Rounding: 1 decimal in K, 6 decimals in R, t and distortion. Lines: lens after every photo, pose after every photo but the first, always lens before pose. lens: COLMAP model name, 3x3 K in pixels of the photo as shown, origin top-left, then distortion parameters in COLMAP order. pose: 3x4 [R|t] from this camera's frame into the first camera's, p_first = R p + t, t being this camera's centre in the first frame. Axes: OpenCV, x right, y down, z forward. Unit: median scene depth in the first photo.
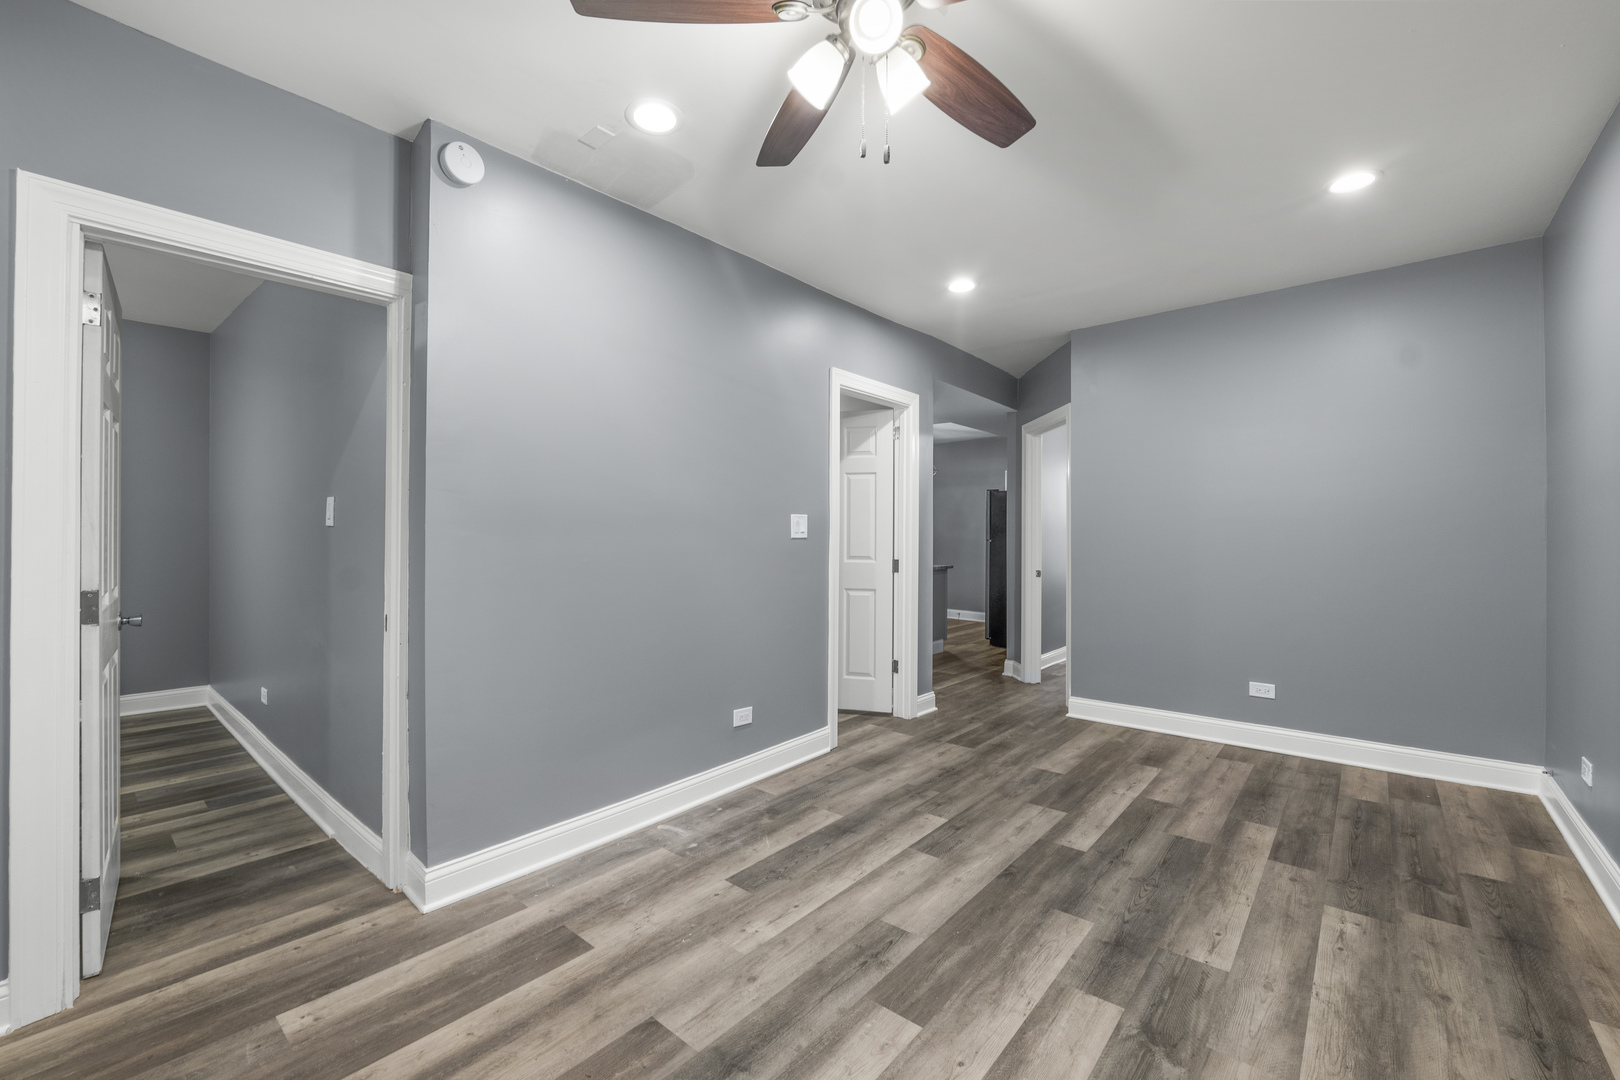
lens RADIAL K [[665.0, 0, 809.4], [0, 665.0, 534.1], [0, 0, 1]] dist [-0.014480, 0.000080]
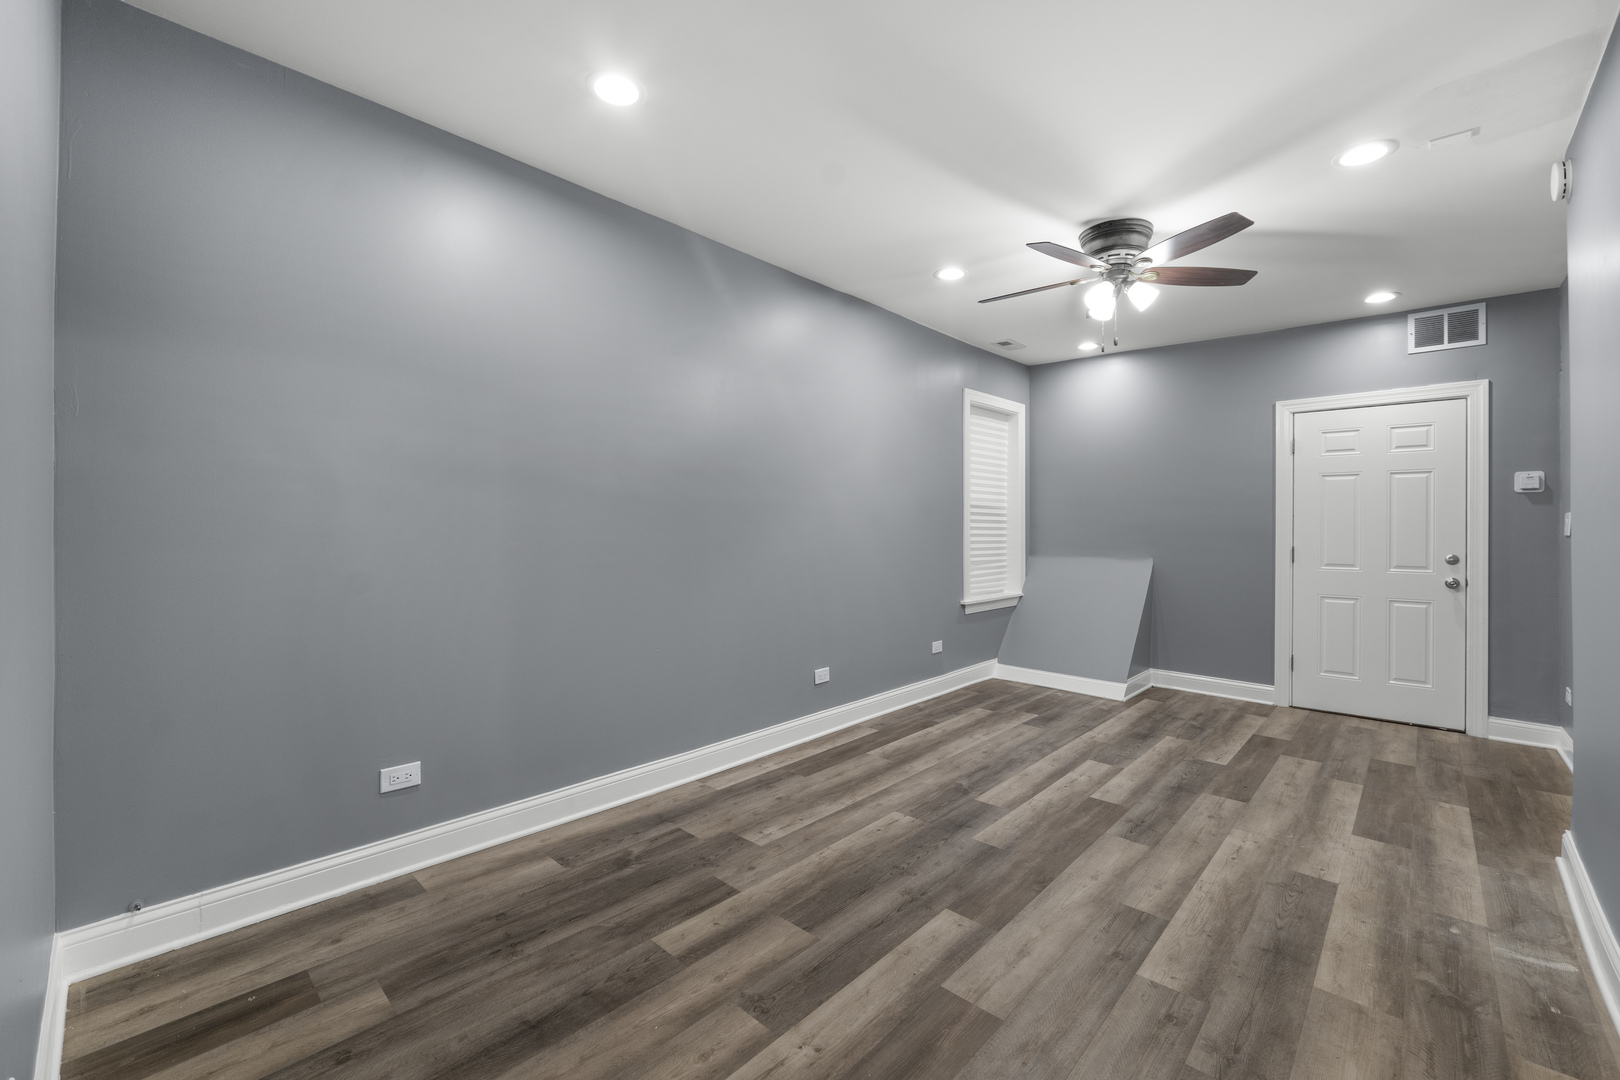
lens RADIAL K [[665.0, 0, 809.7], [0, 665.0, 535.5], [0, 0, 1]] dist [-0.014480, 0.000080]
pose [[-0.998805, -0.006684, 0.048412, 0.610321], [-0.006398, 0.999961, 0.006070, 0.013121], [-0.048450, 0.005753, -0.998809, 2.025853]]
